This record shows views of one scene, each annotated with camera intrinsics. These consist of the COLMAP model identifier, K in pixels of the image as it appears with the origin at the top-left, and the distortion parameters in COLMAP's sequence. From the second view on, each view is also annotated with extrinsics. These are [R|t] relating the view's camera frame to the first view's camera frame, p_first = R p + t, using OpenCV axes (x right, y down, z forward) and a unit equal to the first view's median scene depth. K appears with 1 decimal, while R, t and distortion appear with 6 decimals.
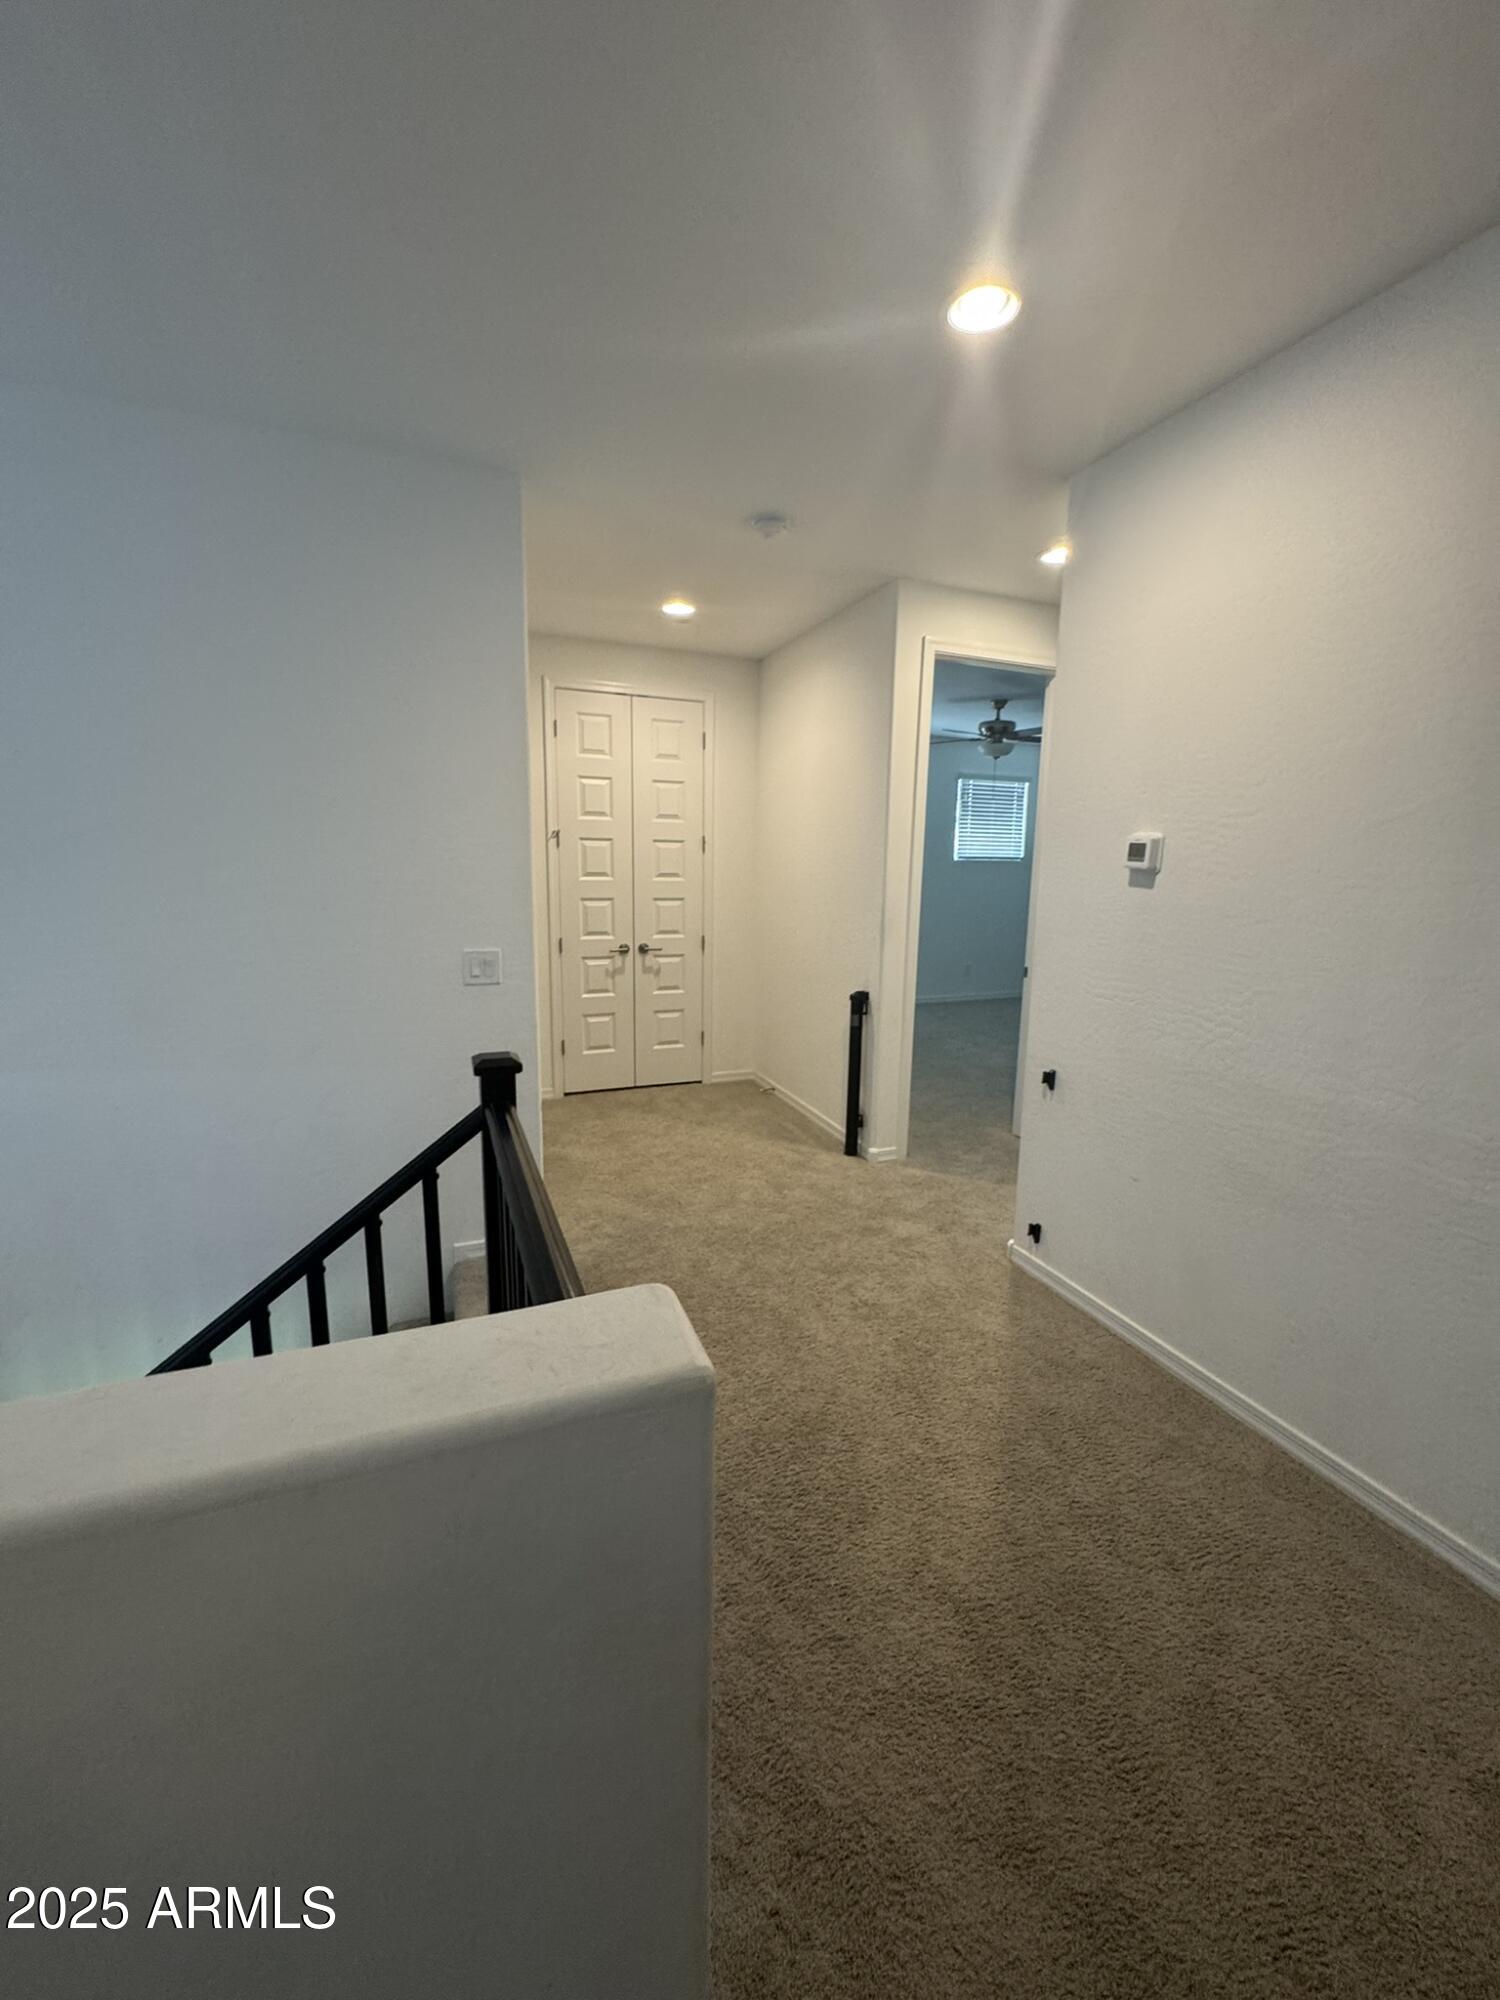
lens RADIAL K [[797.1, 0, 744.1], [0, 797.1, 1027.5], [0, 0, 1]] dist [-0.002410, -0.000171]
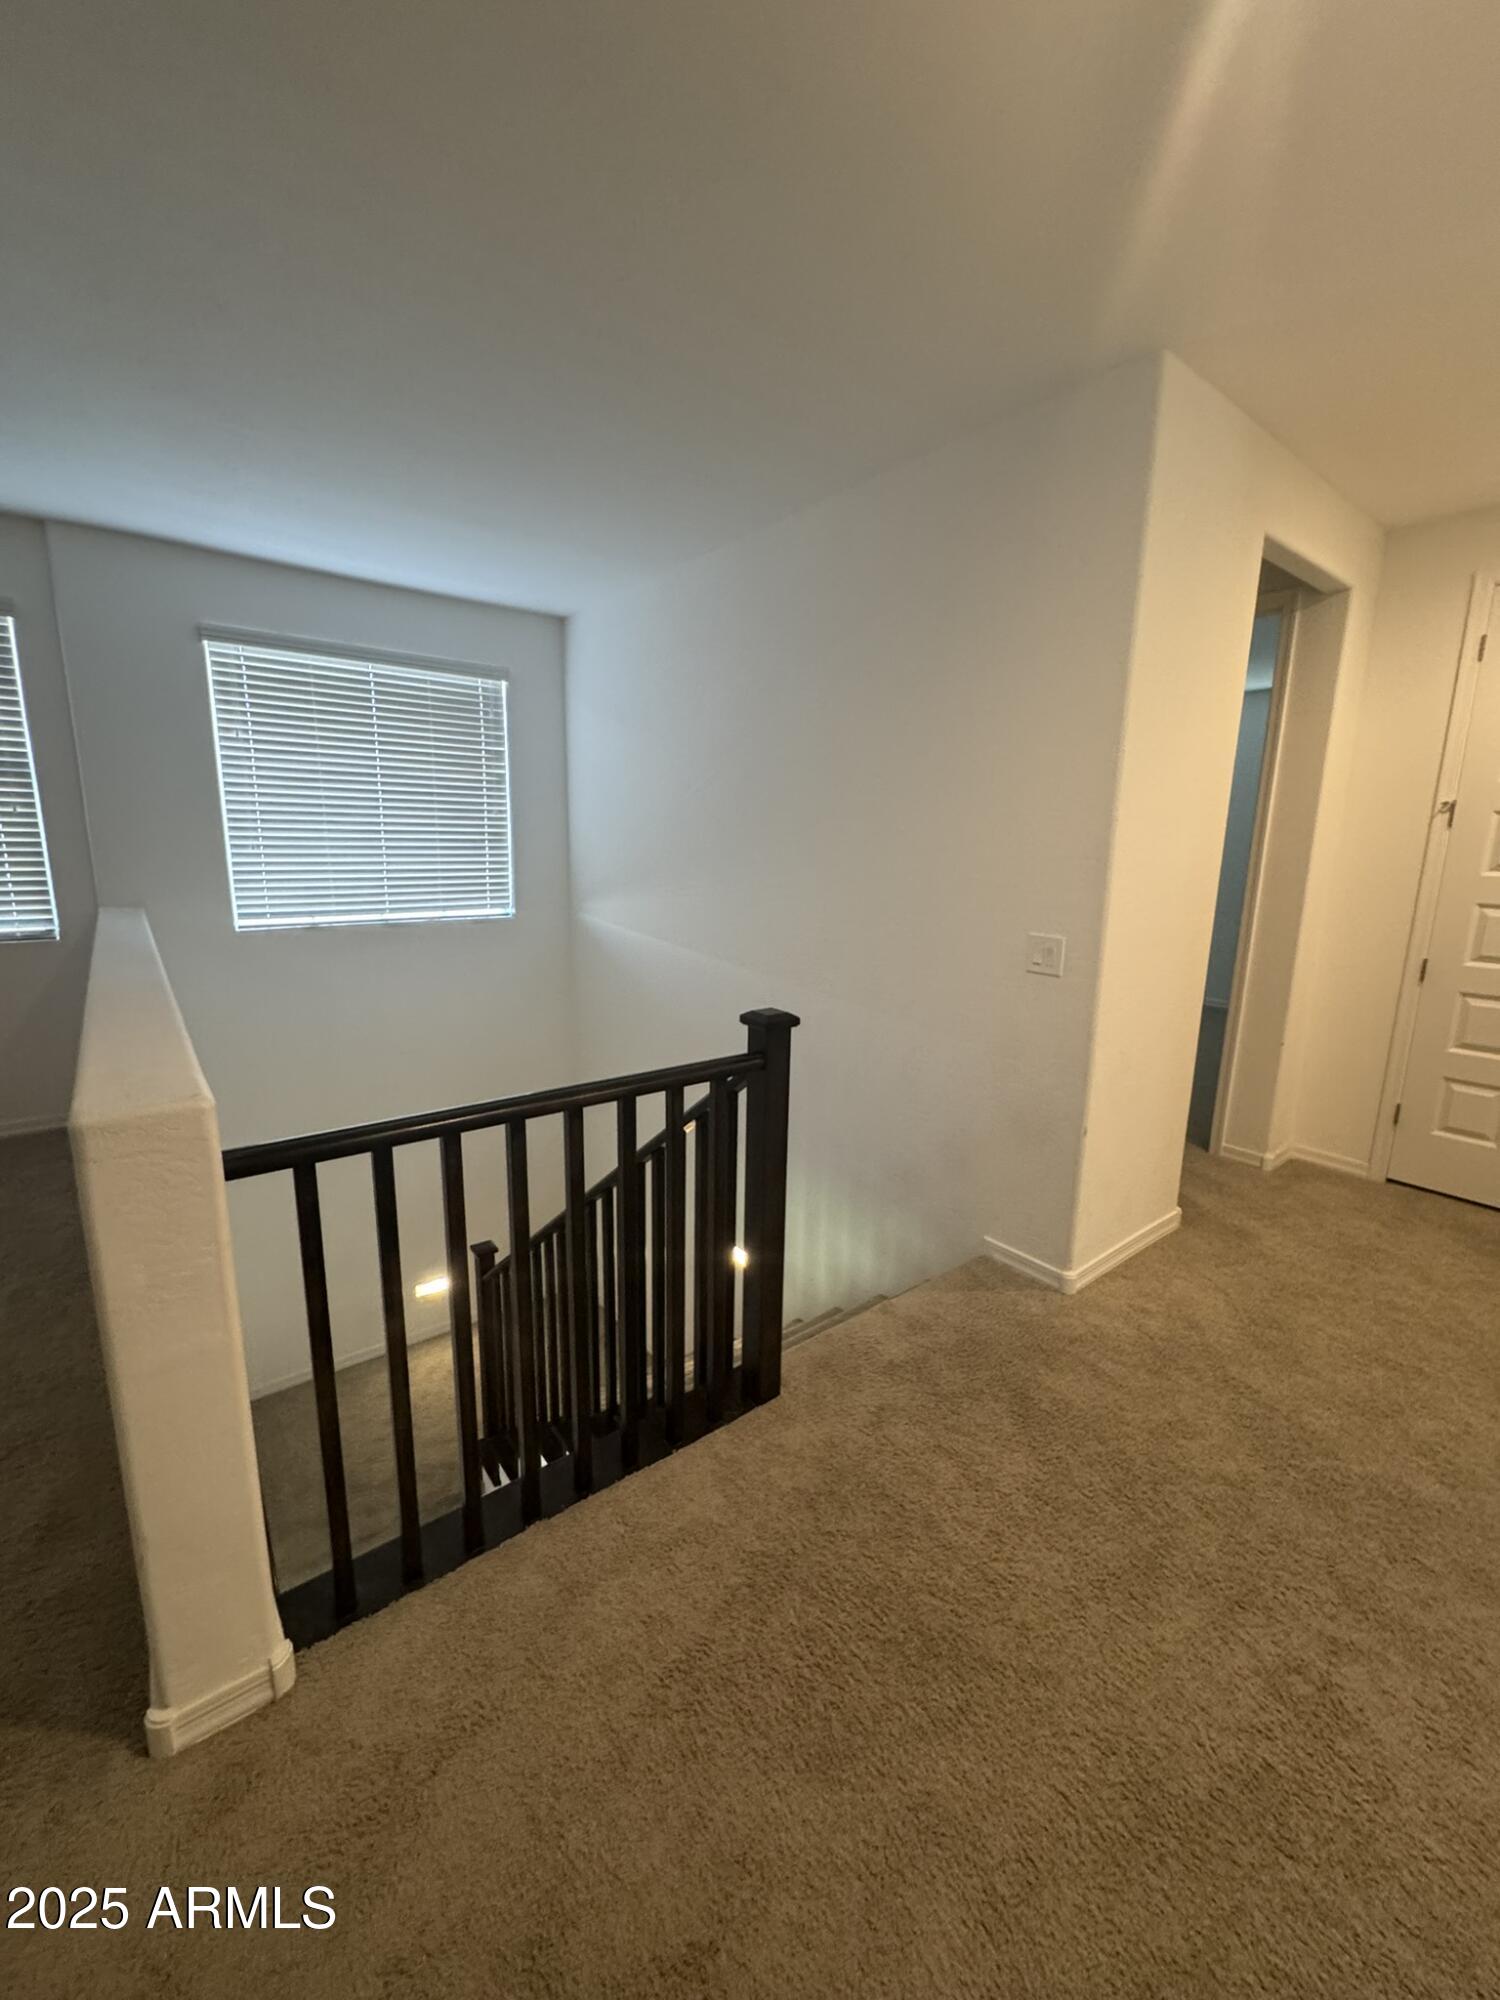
lens RADIAL K [[799.9, 0, 750.0], [0, 799.9, 1000.0], [0, 0, 1]] dist [0.000818, 0.000024]
pose [[0.289184, 0.180087, -0.940181, 0.406979], [-0.208654, 0.970389, 0.121694, -0.062214], [0.934257, 0.160981, 0.318197, 0.377045]]
